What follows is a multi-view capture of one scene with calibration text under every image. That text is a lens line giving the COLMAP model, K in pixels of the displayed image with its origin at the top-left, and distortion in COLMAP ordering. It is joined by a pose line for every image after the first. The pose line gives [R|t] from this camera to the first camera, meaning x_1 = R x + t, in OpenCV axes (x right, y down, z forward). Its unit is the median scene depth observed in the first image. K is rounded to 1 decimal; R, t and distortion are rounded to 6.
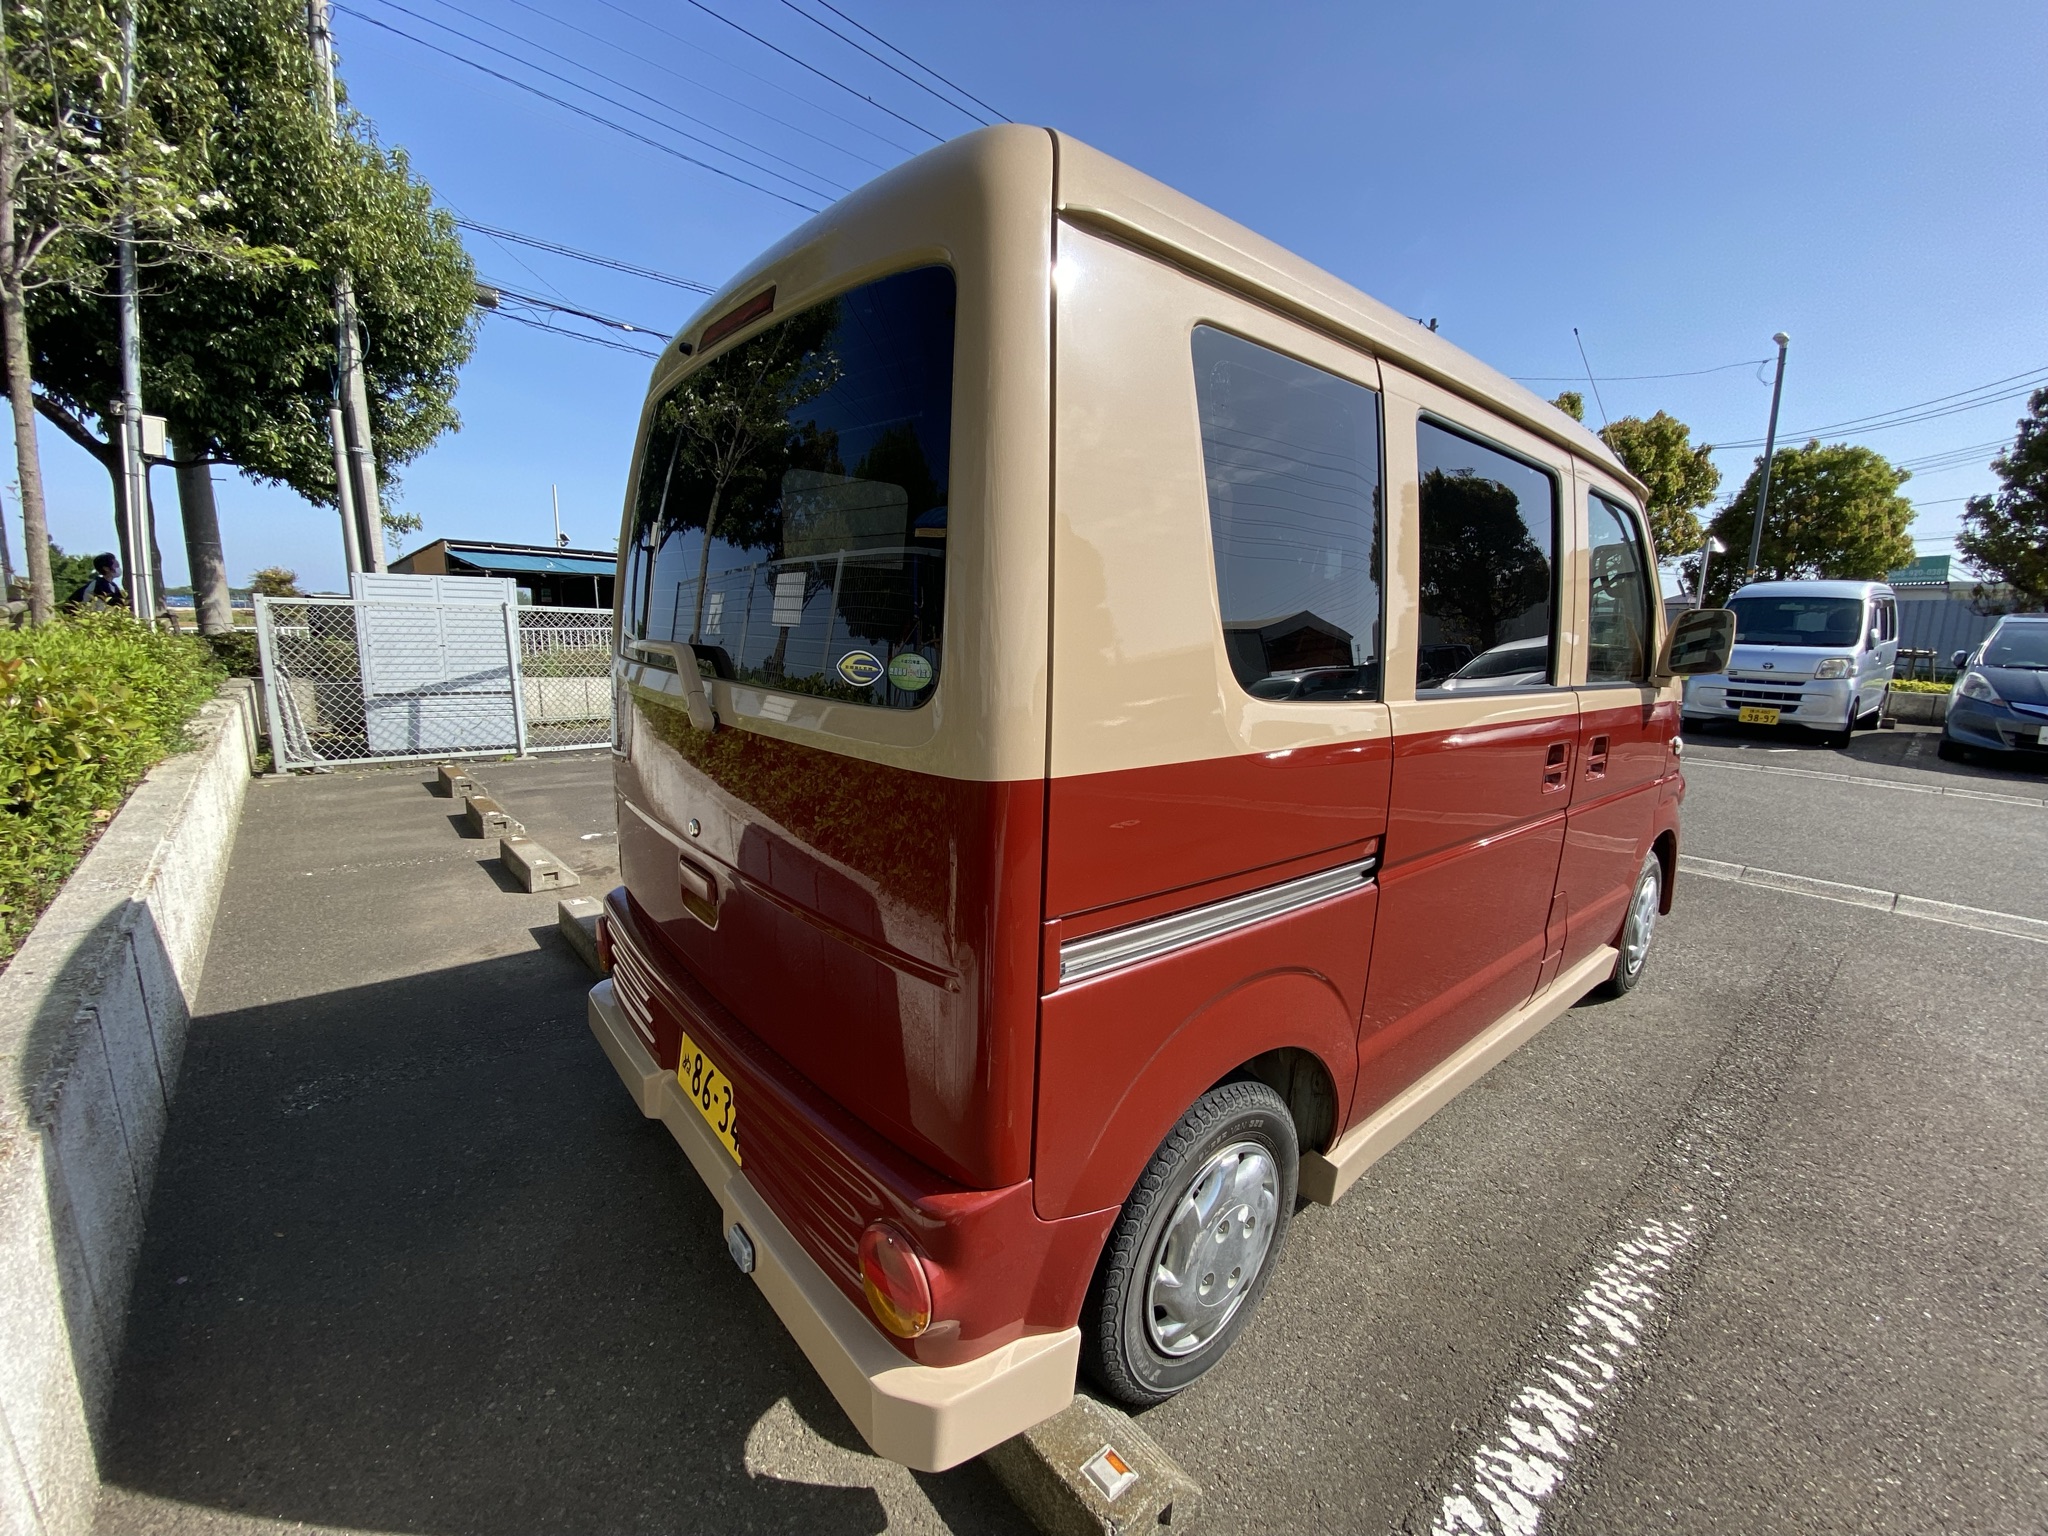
lens RADIAL K [[848.9, 0, 1024.0], [0, 848.9, 768.0], [0, 0, 1]] dist [-0.011658, -0.000050]
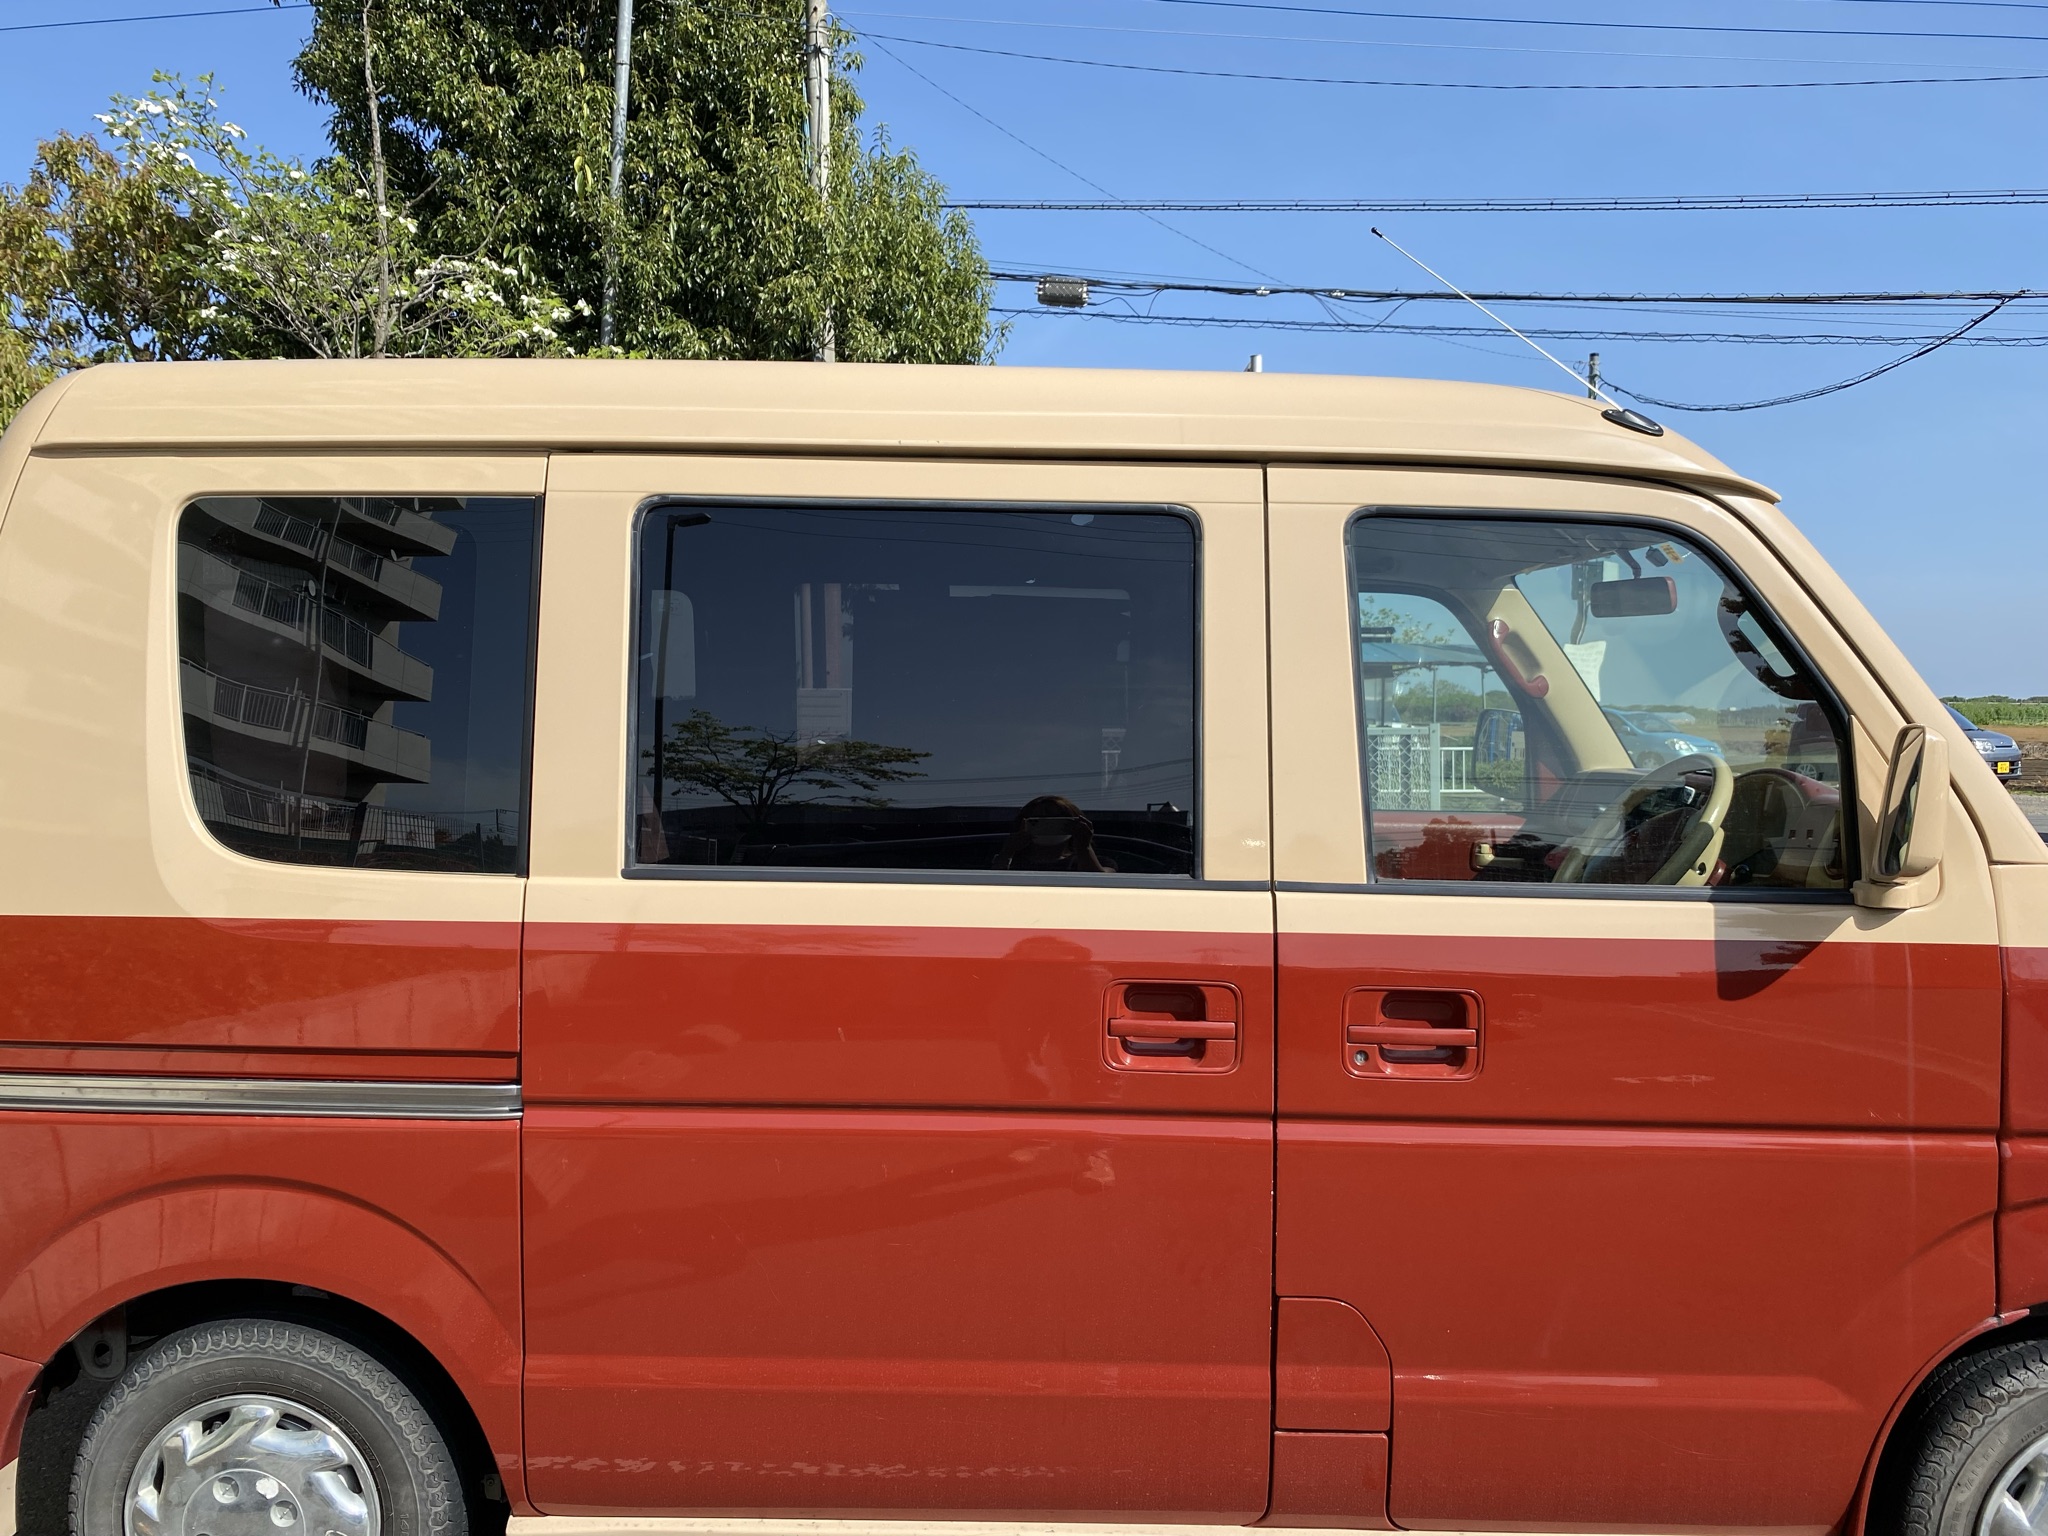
lens RADIAL K [[1612.7, 0, 1024.0], [0, 1612.7, 768.0], [0, 0, 1]] dist [0.071240, -0.086387]
pose [[0.746575, 0.000408, -0.665301, 0.440210], [-0.100941, 0.988493, -0.112665, -0.013659], [0.657599, 0.151269, 0.738025, 0.048945]]
